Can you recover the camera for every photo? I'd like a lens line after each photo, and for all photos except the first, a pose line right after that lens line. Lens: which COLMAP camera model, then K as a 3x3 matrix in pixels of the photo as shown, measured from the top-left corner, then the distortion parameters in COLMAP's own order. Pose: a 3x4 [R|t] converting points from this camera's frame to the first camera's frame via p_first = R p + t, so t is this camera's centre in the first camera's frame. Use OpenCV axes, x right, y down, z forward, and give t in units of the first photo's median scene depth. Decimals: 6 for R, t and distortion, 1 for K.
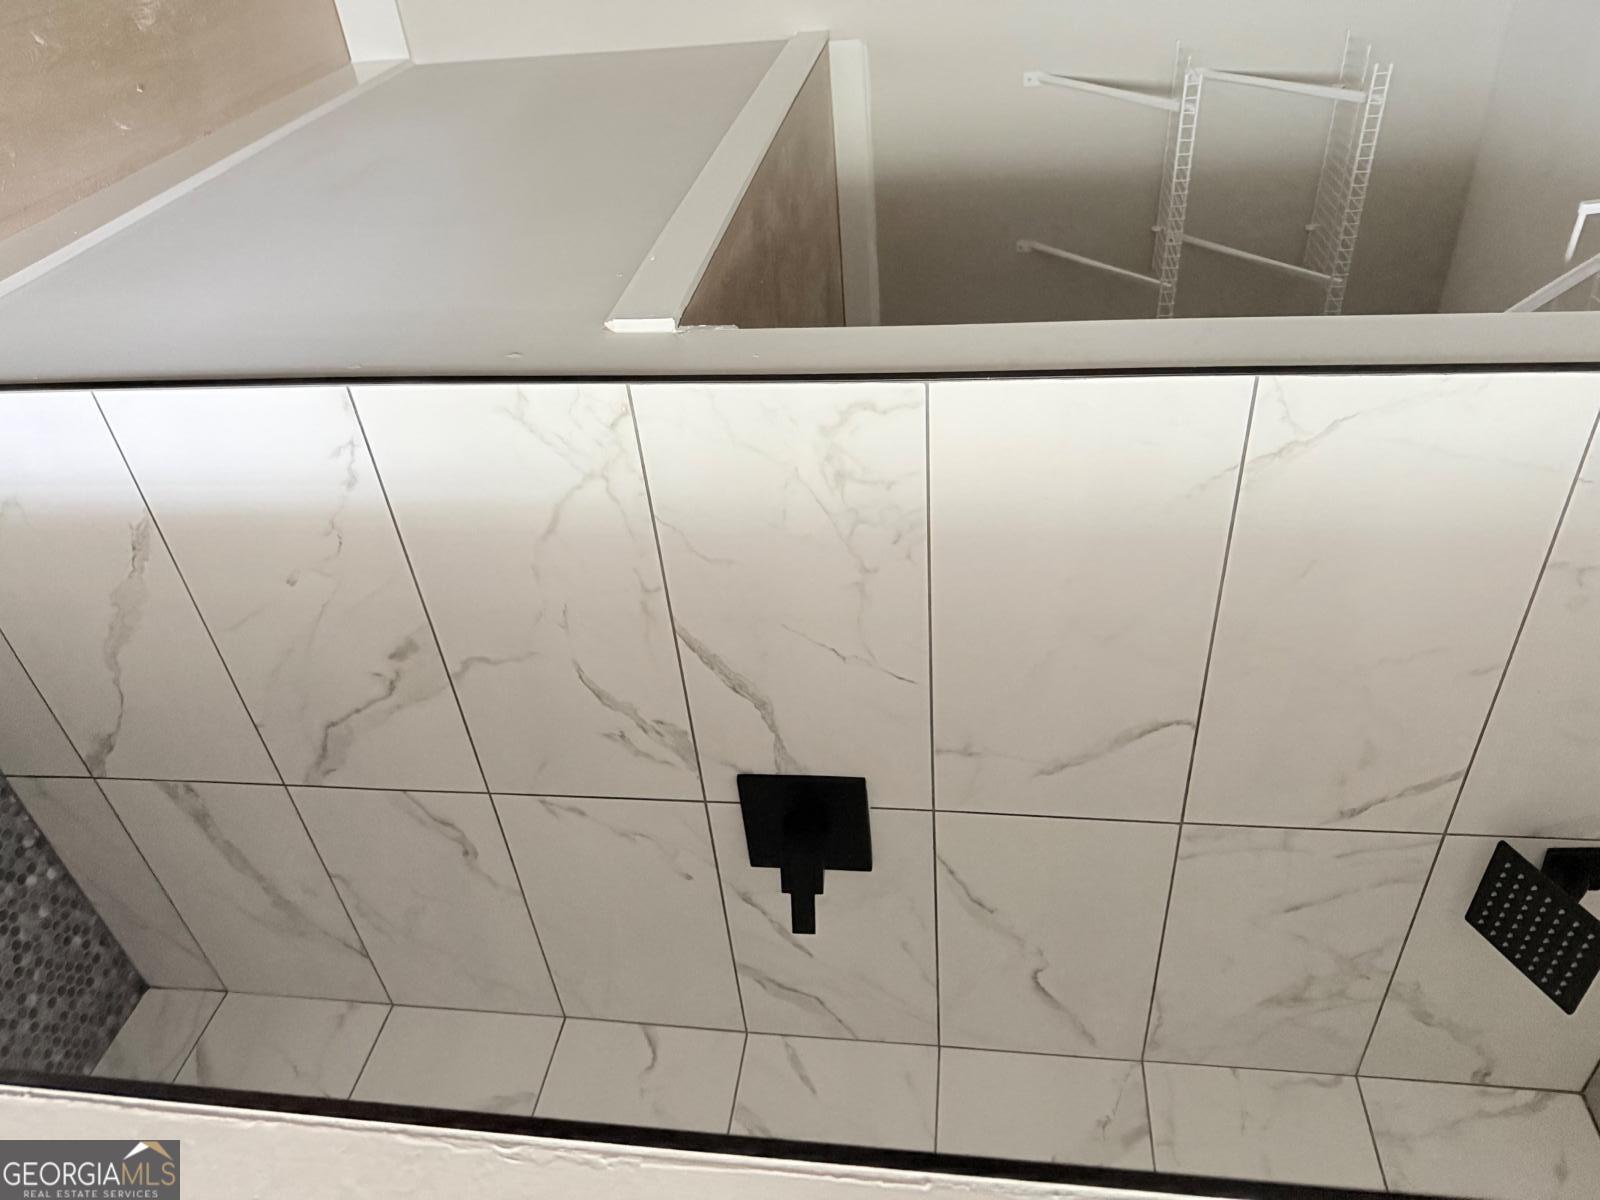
lens RADIAL K [[1138.9, 0, 790.5], [0, 1138.9, 603.4], [0, 0, 1]] dist [0.034210, -0.028708]
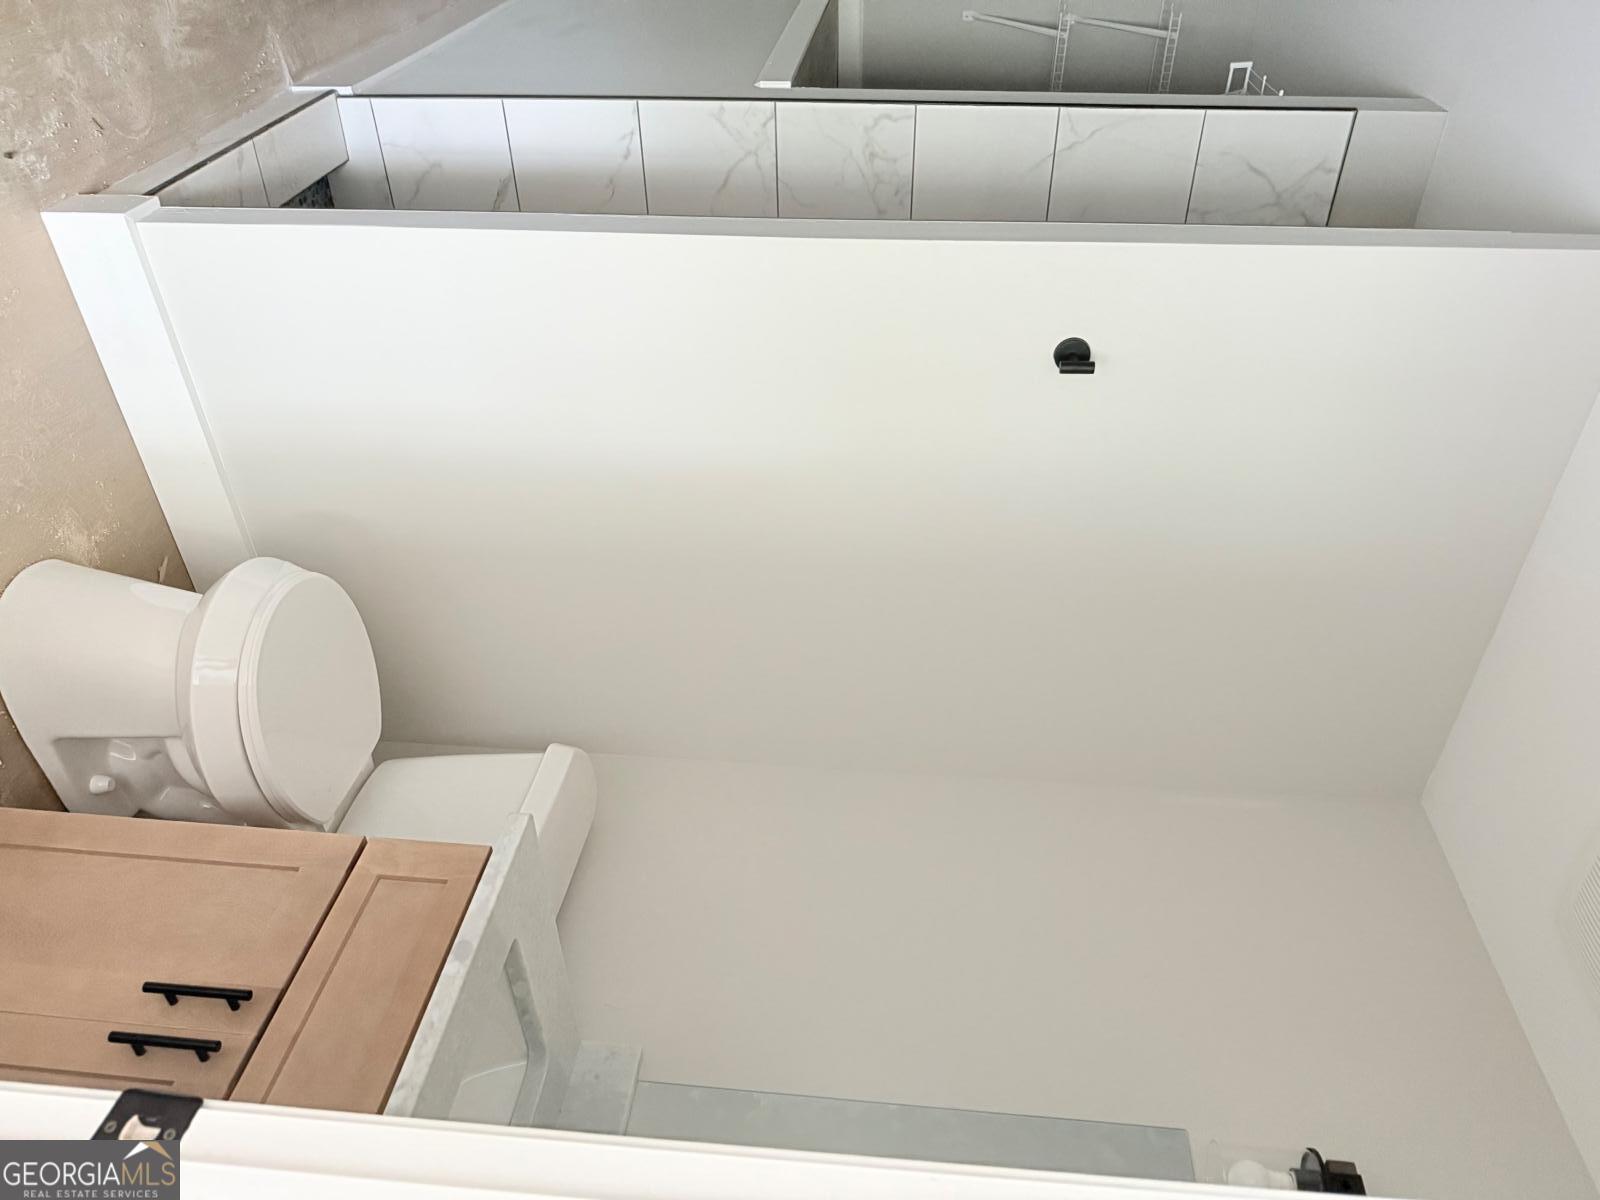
lens RADIAL K [[1138.9, 0, 808.5], [0, 1138.9, 598.8], [0, 0, 1]] dist [0.034210, -0.028708]
pose [[0.996398, 0.030366, 0.079176, -0.208749], [-0.030135, 0.999537, -0.004103, 0.696977], [-0.079264, 0.001702, 0.996852, -1.065871]]
